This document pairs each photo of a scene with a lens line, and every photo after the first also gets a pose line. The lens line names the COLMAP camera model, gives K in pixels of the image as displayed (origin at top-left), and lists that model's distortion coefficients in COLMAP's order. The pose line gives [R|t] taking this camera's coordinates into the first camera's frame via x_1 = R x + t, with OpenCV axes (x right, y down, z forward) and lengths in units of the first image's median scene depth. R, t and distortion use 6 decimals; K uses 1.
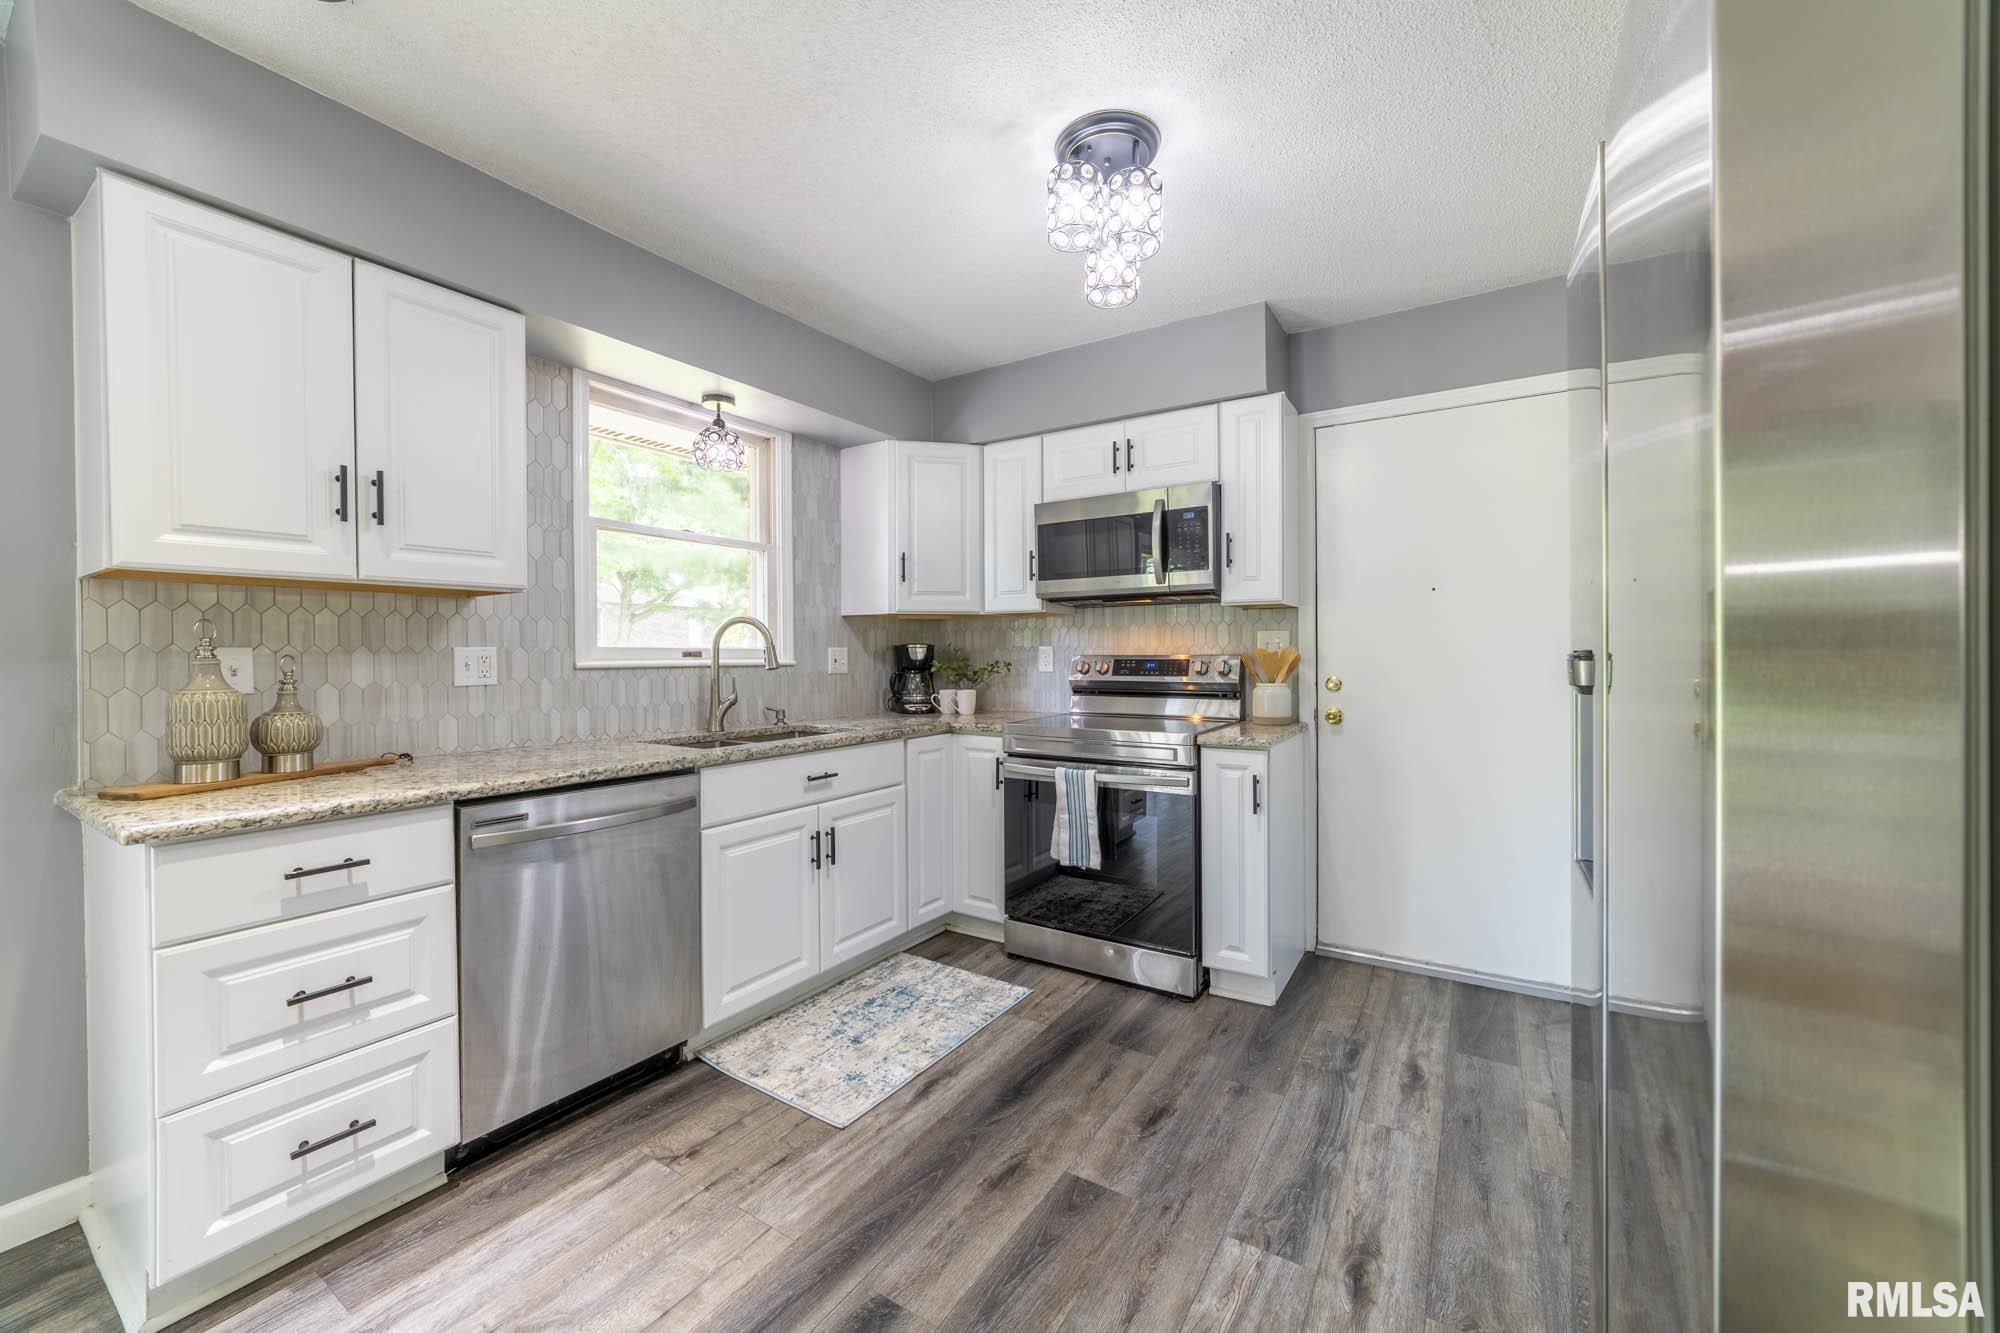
lens RADIAL K [[764.3, 0, 996.8], [0, 764.3, 660.2], [0, 0, 1]] dist [-0.008605, 0.000334]
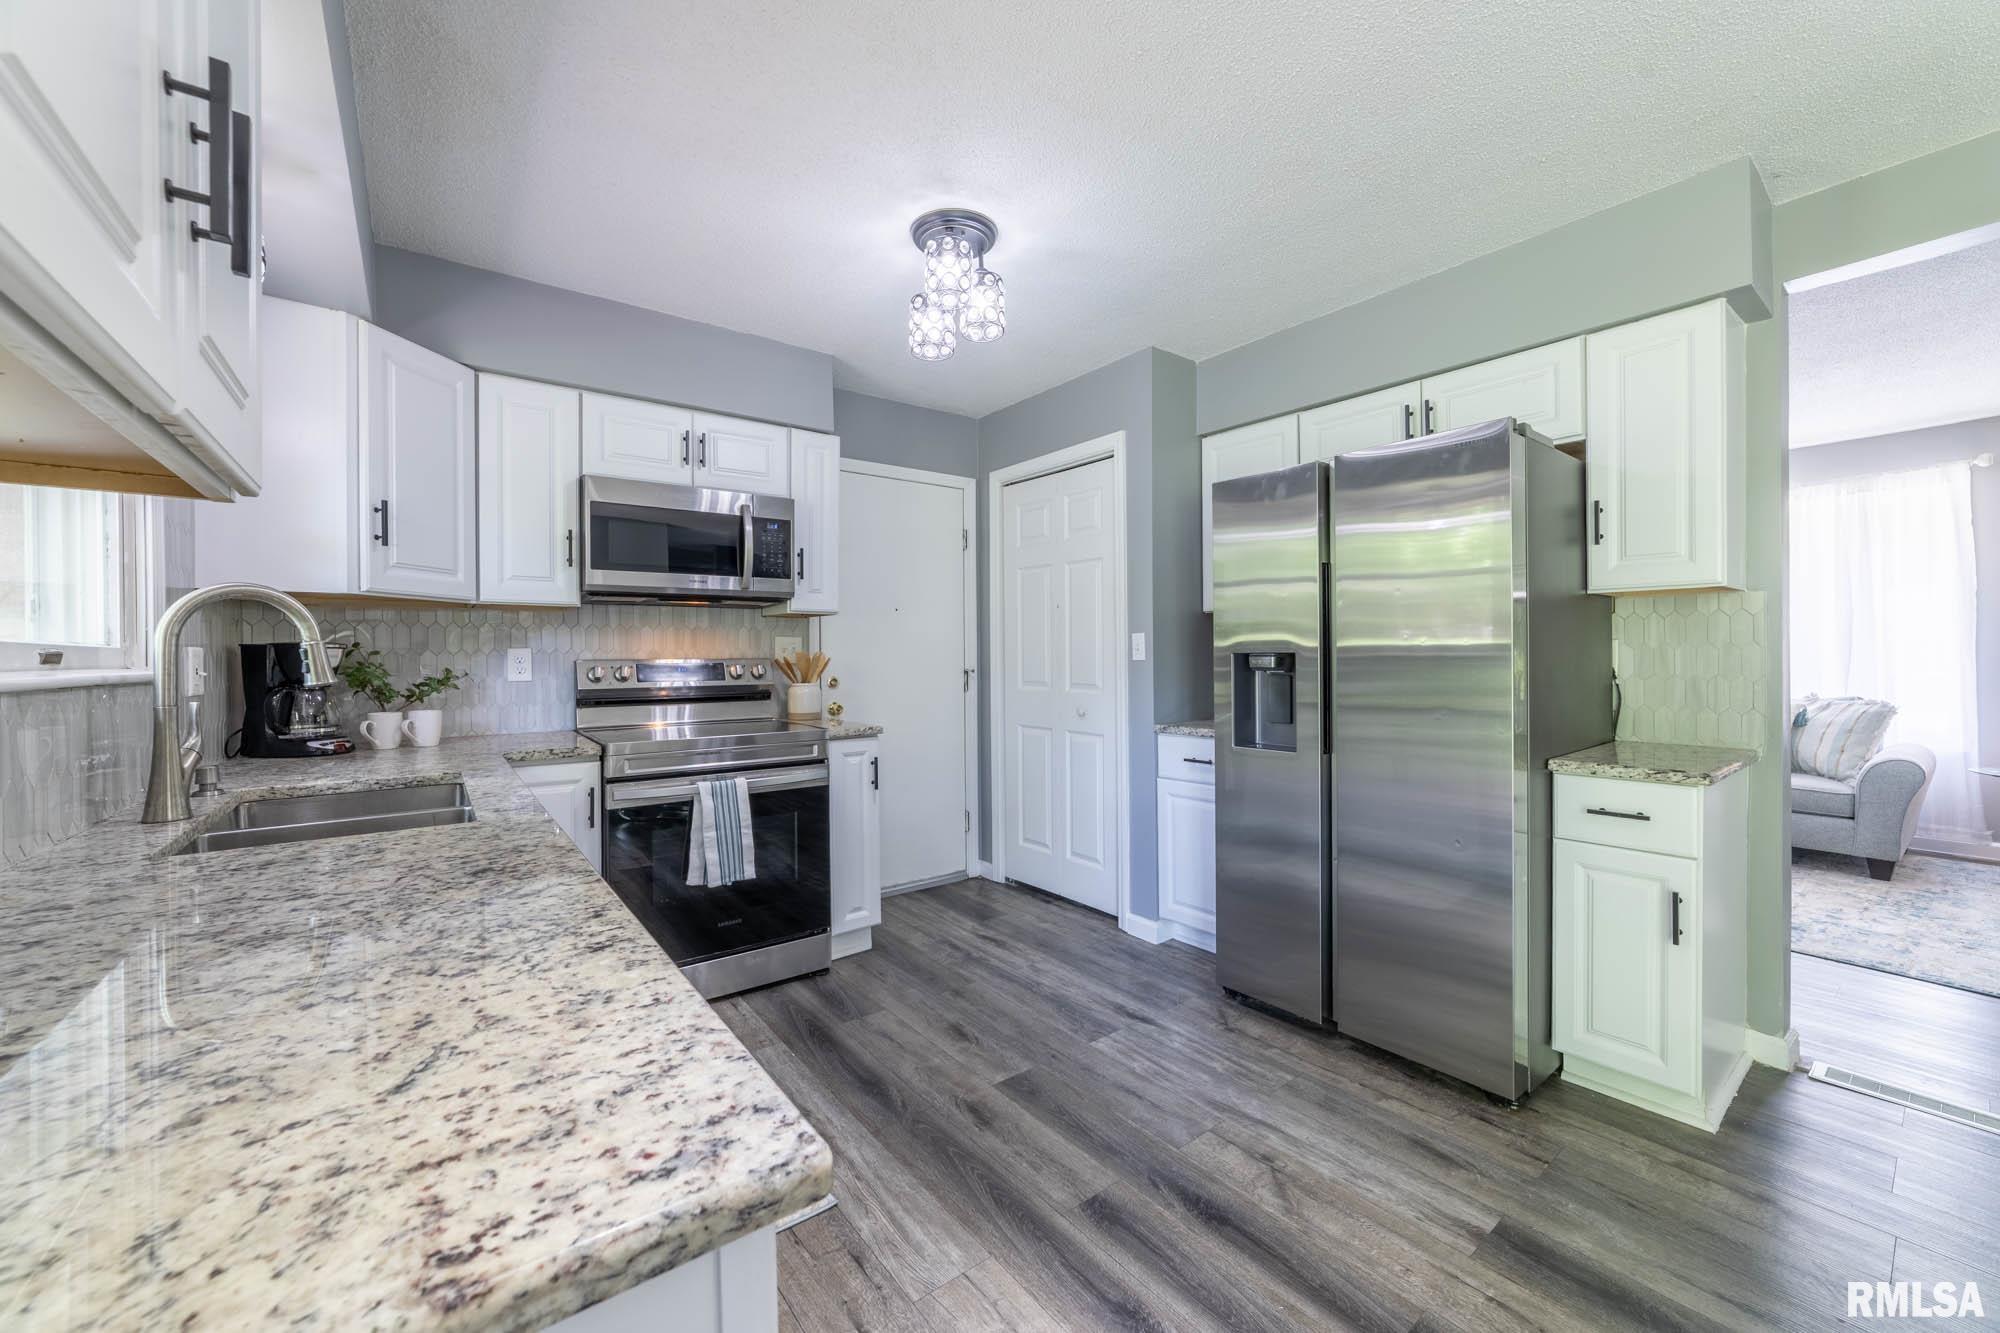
lens RADIAL K [[764.3, 0, 997.3], [0, 764.3, 658.4], [0, 0, 1]] dist [-0.008605, 0.000334]
pose [[0.341991, 0.001466, 0.939702, -0.657046], [0.015805, 0.999848, -0.007312, 0.005985], [-0.939570, 0.017353, 0.341916, 0.363637]]
